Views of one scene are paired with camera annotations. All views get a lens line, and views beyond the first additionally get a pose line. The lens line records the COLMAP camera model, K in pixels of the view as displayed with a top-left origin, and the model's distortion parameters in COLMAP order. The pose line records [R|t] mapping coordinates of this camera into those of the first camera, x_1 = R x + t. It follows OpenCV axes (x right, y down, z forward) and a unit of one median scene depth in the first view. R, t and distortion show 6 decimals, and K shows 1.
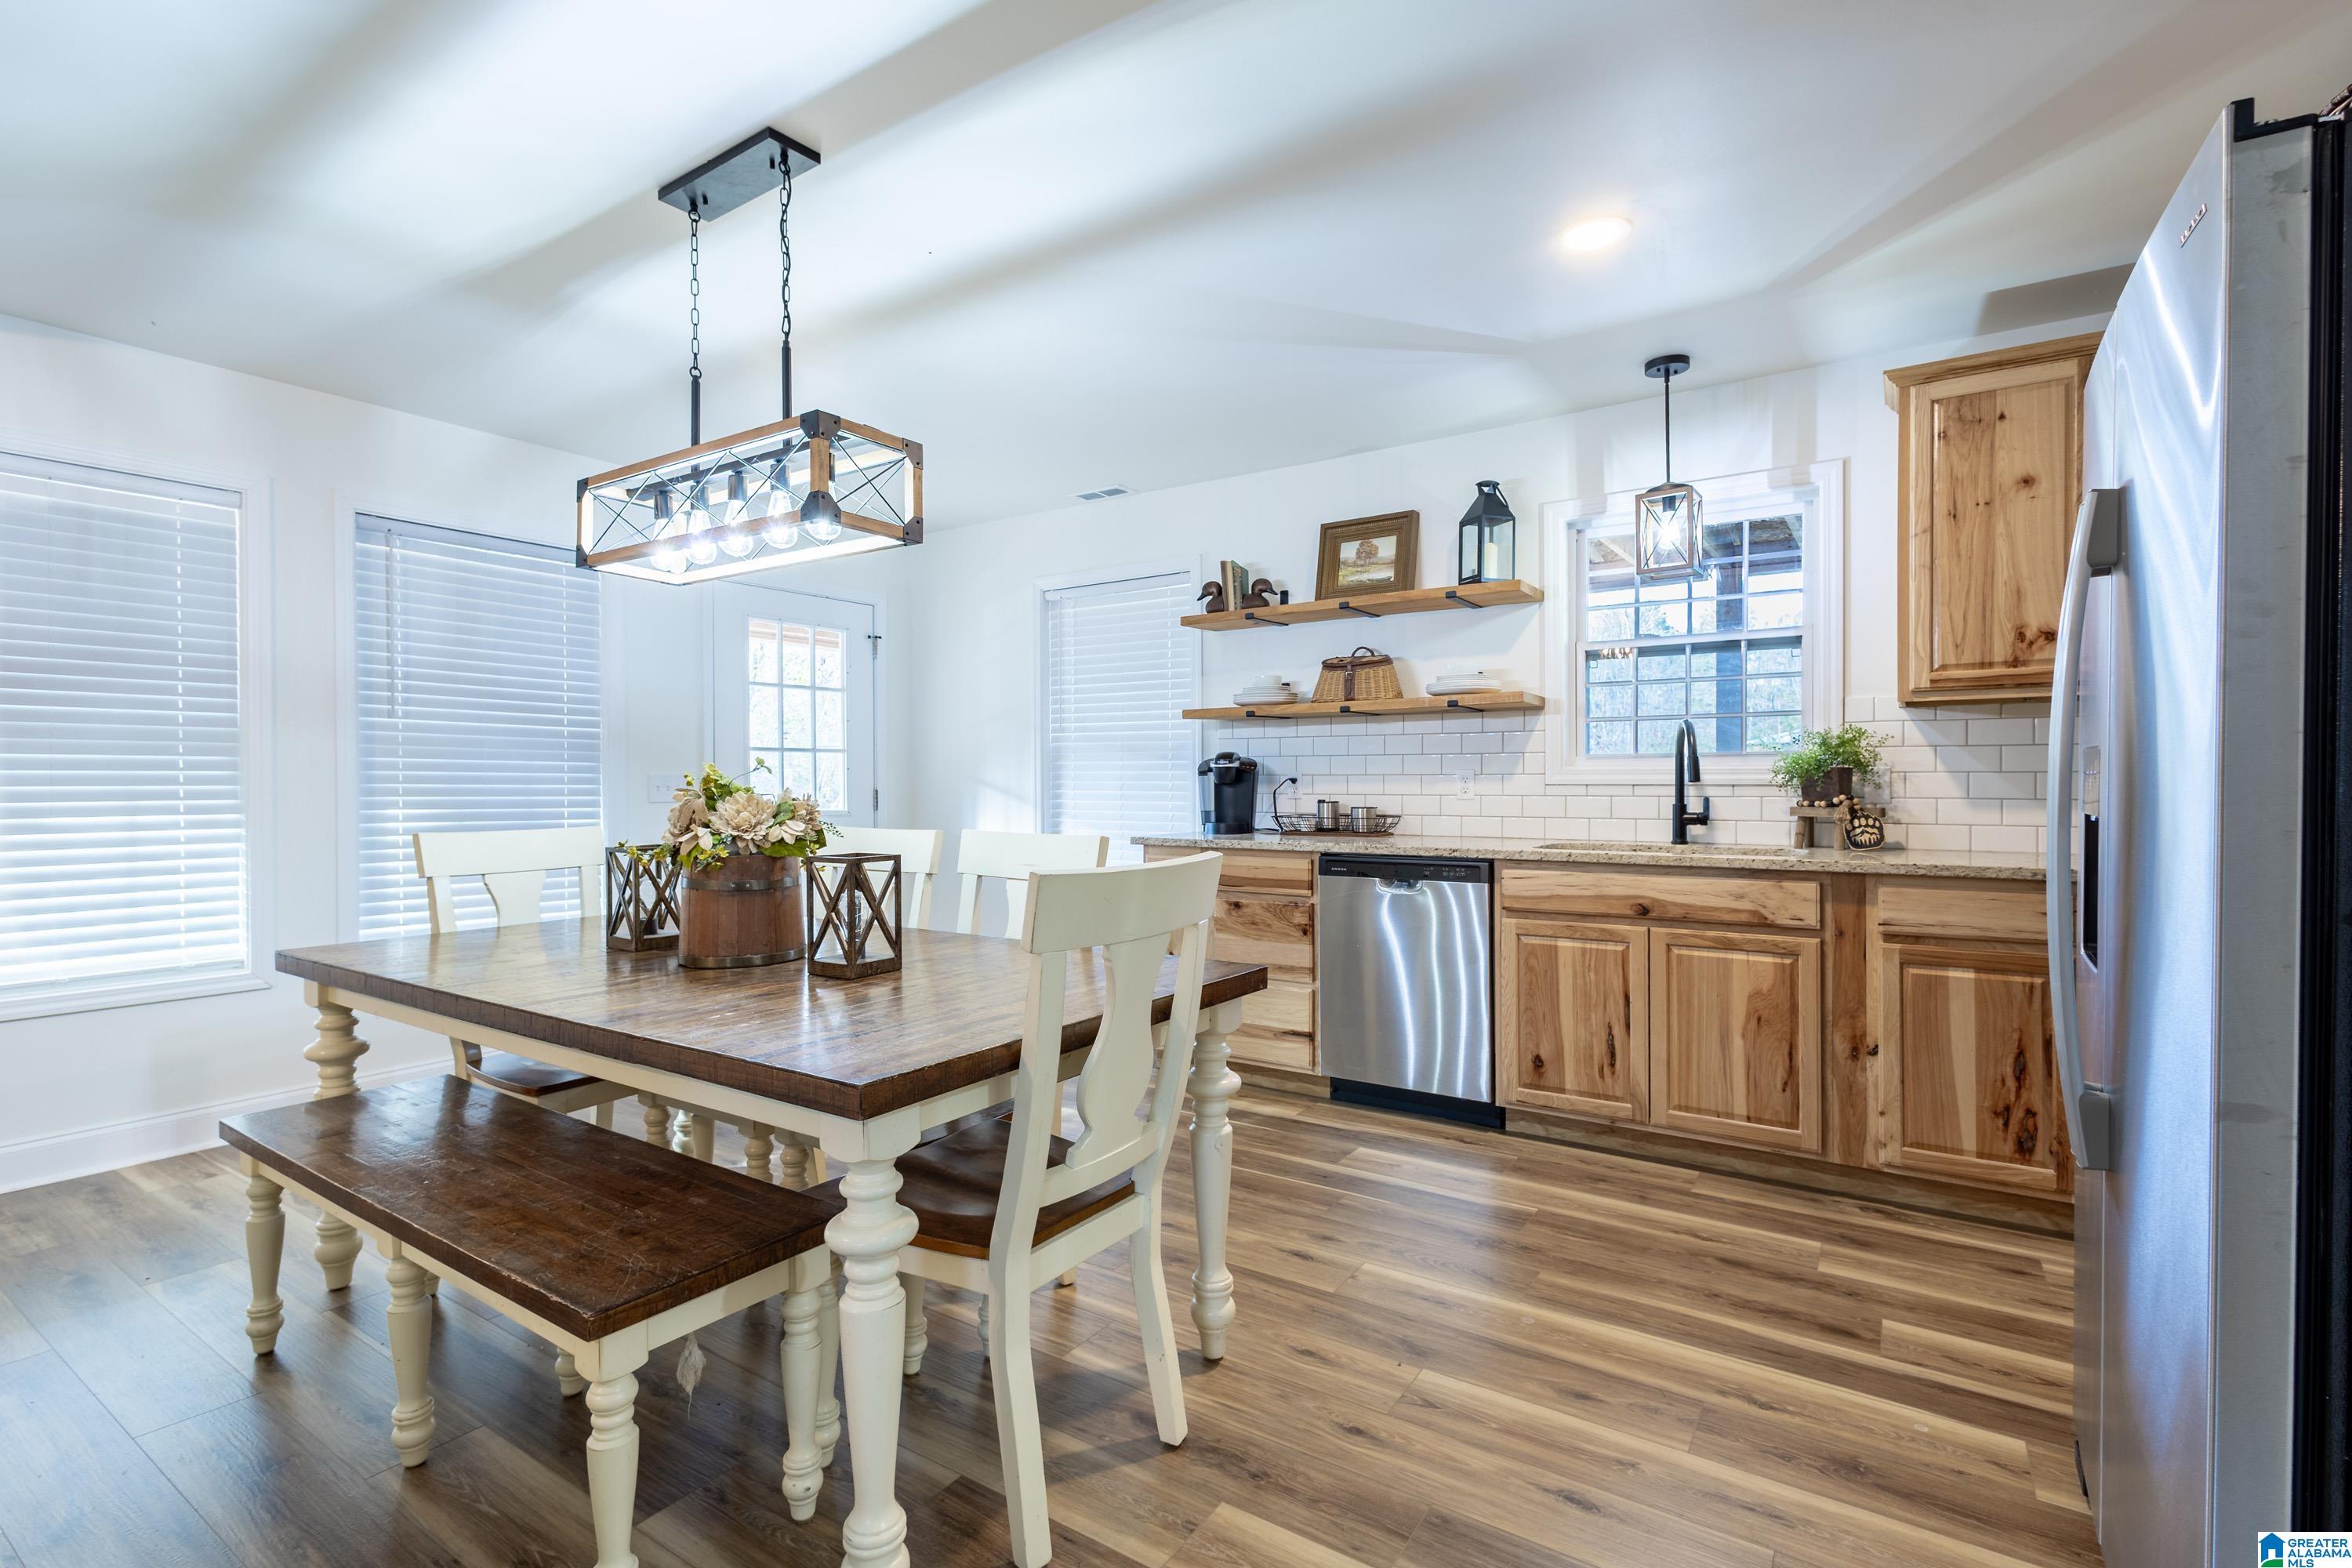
lens RADIAL K [[1074.7, 0, 1176.0], [0, 1074.7, 784.0], [0, 0, 1]] dist [0.002183, 0.000179]
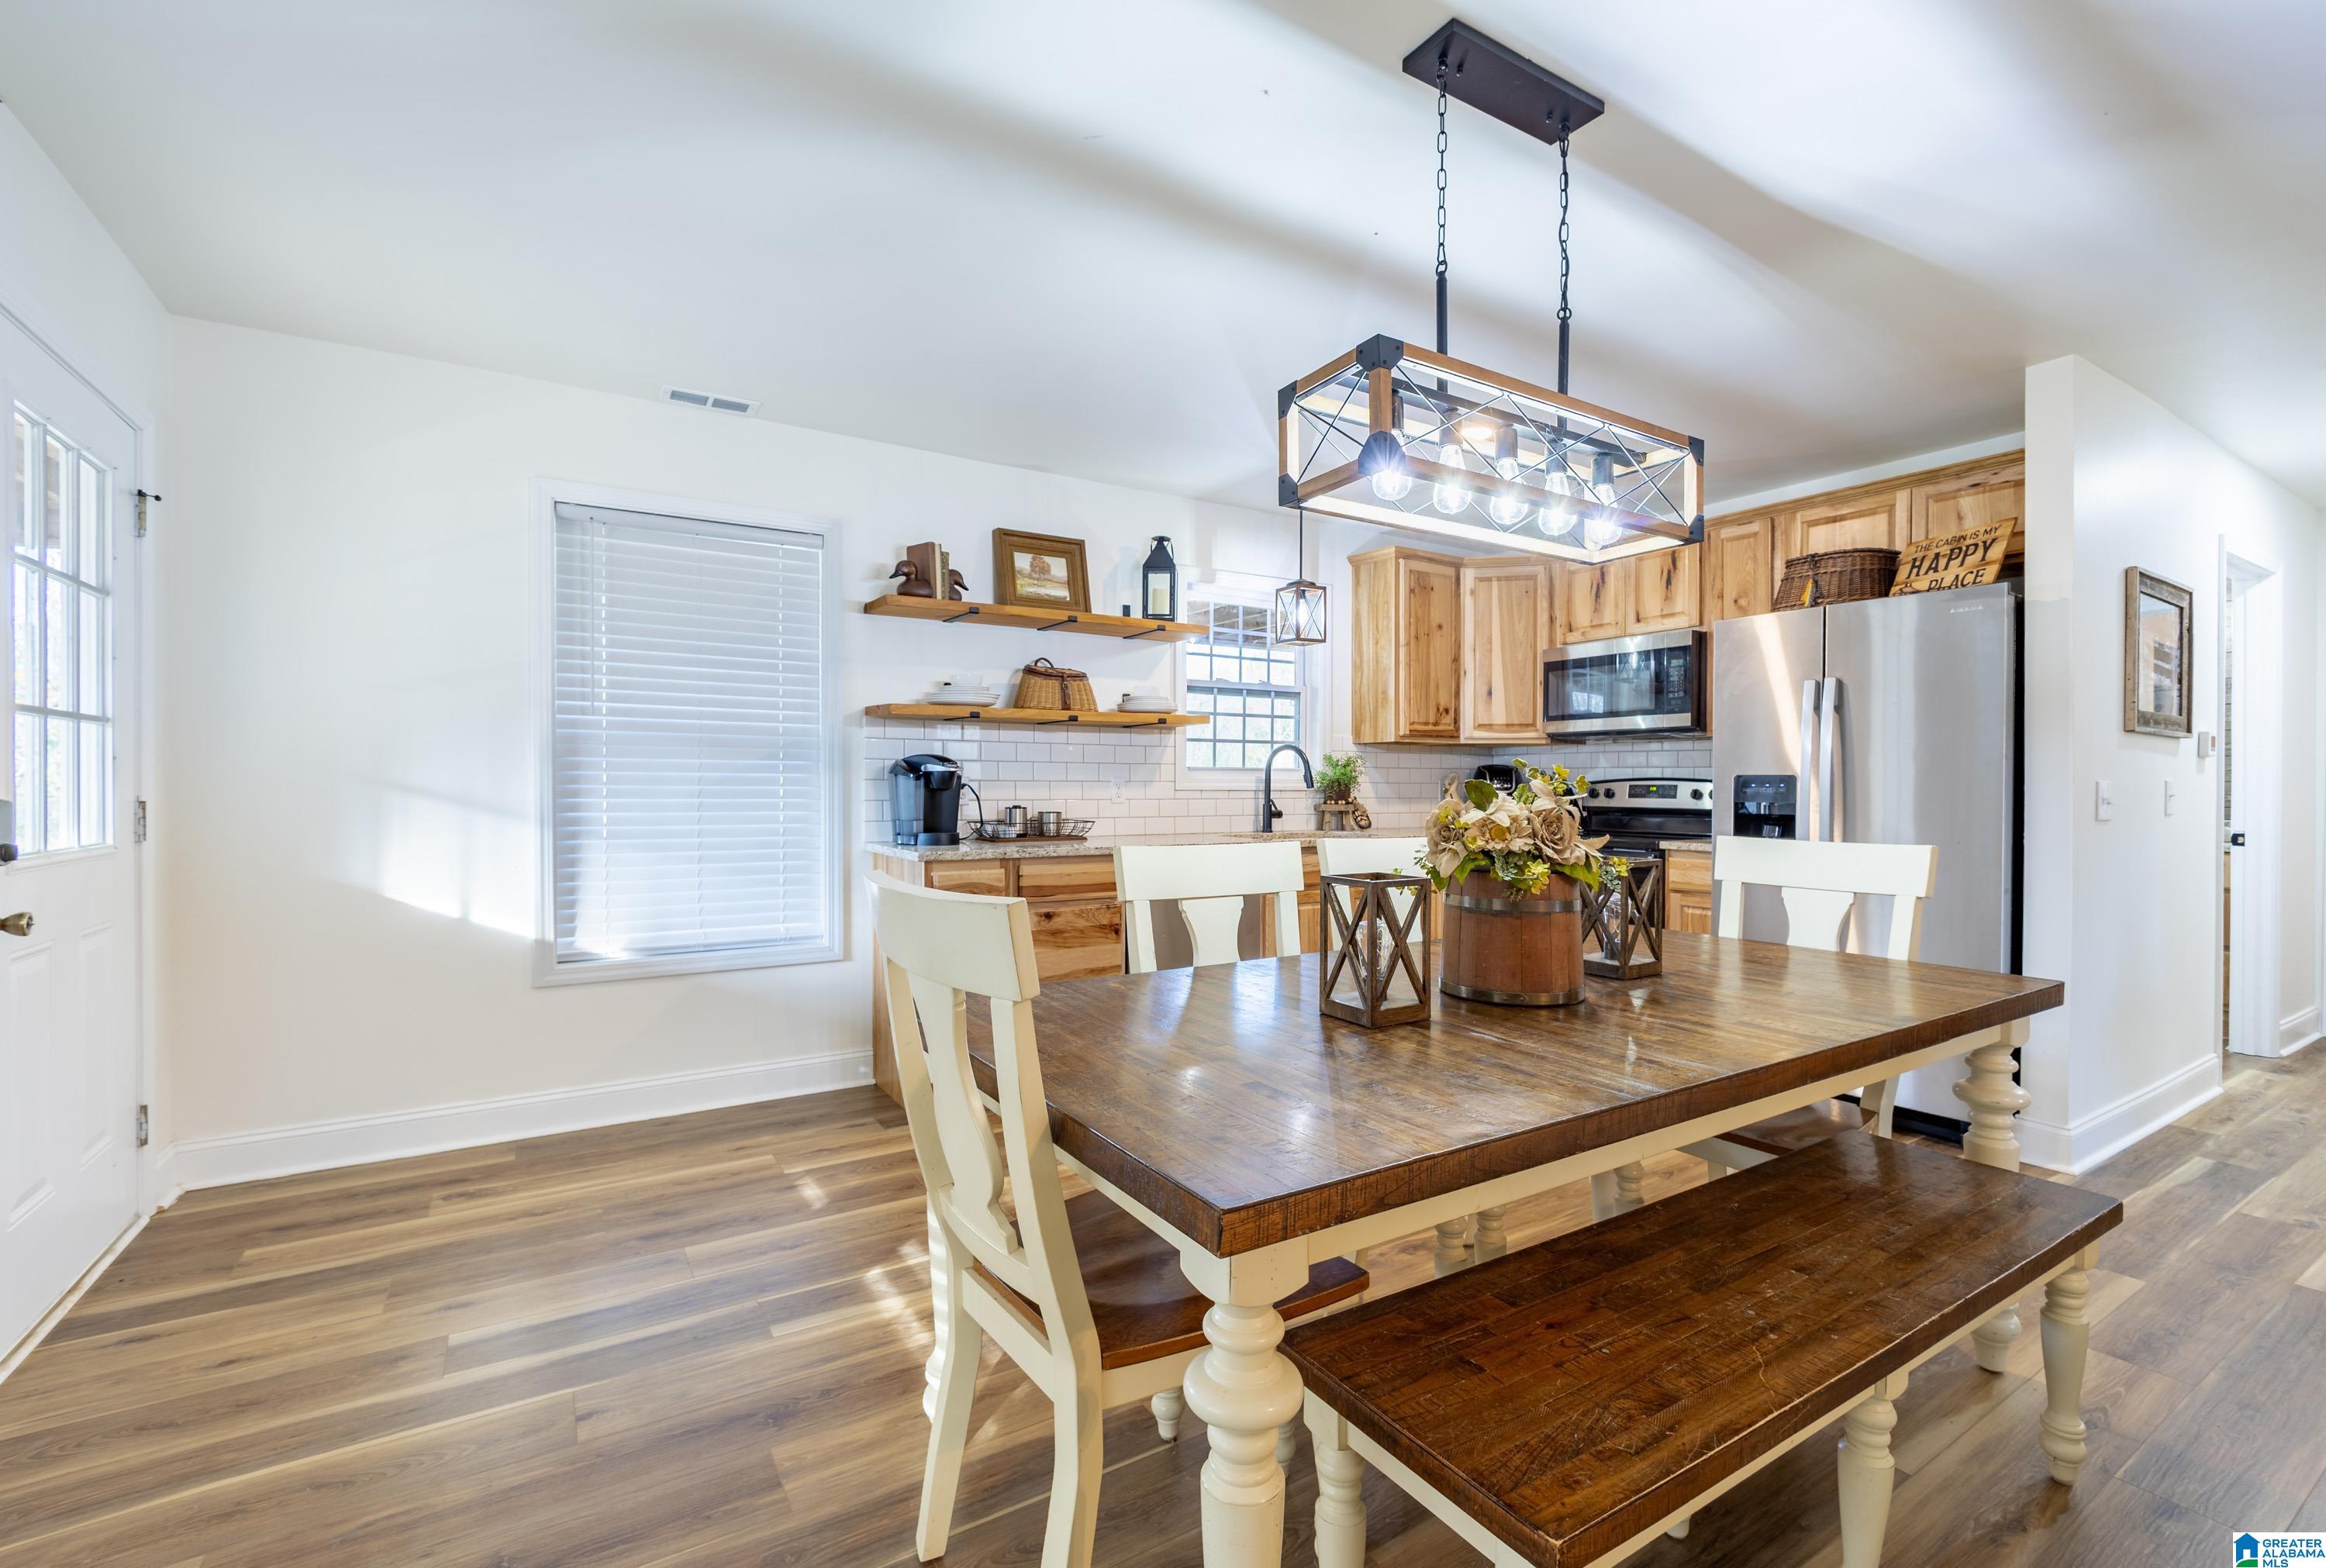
lens RADIAL K [[1007.4, 0, 1163.1], [0, 1007.4, 793.8], [0, 0, 1]] dist [-0.018252, 0.000048]
pose [[0.410549, -0.003405, 0.911832, -0.673854], [-0.001832, 0.999988, 0.004559, -0.000737], [-0.911837, -0.003542, 0.410538, 0.498069]]
